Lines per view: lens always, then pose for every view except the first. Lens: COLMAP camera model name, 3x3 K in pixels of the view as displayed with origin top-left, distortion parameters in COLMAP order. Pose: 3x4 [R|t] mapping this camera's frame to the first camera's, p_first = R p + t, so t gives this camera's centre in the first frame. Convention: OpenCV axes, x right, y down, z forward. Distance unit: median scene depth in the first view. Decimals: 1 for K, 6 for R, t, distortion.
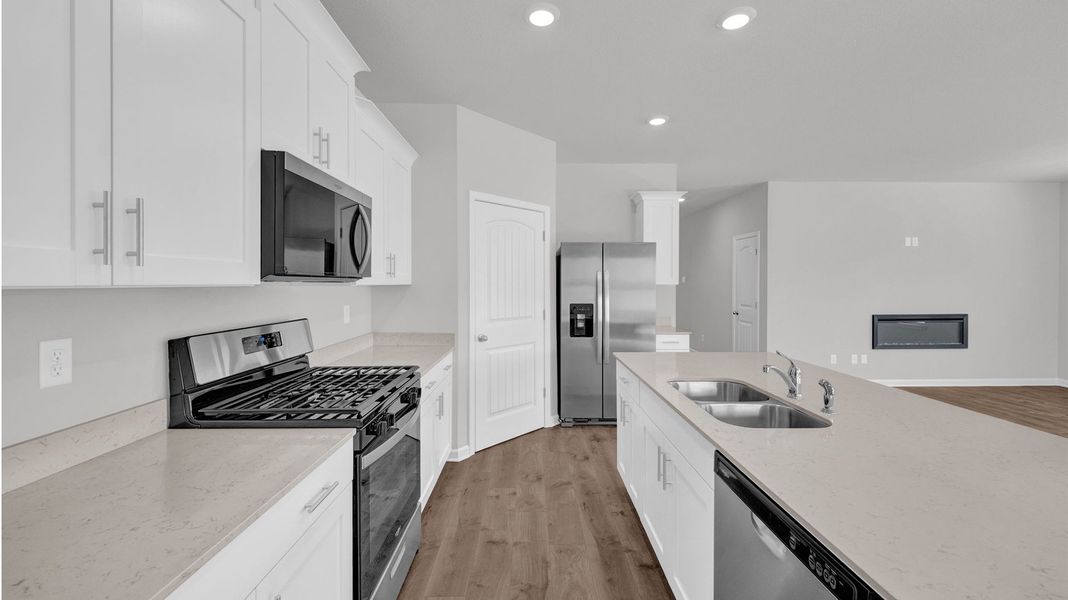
lens RADIAL K [[406.5, 0, 553.8], [0, 406.5, 283.4], [0, 0, 1]] dist [0.000125, -0.000648]
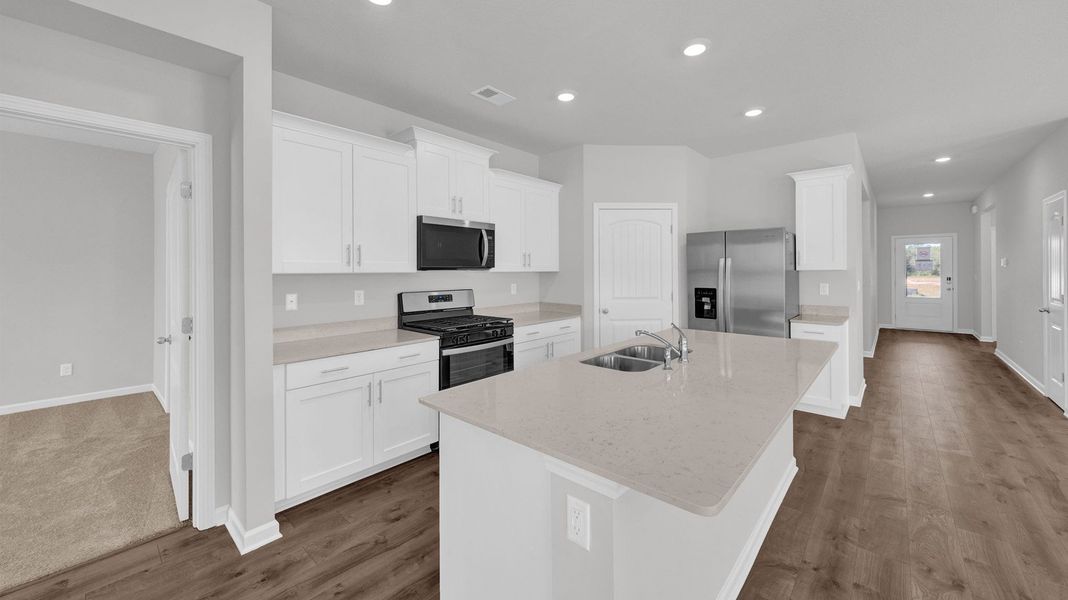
lens RADIAL K [[406.5, 0, 571.8], [0, 406.5, 265.0], [0, 0, 1]] dist [0.000125, -0.000648]
pose [[0.752824, -0.013947, -0.658074, 0.667848], [0.006485, 0.999884, -0.013772, 0.000491], [0.658190, 0.006101, 0.752827, -0.089235]]
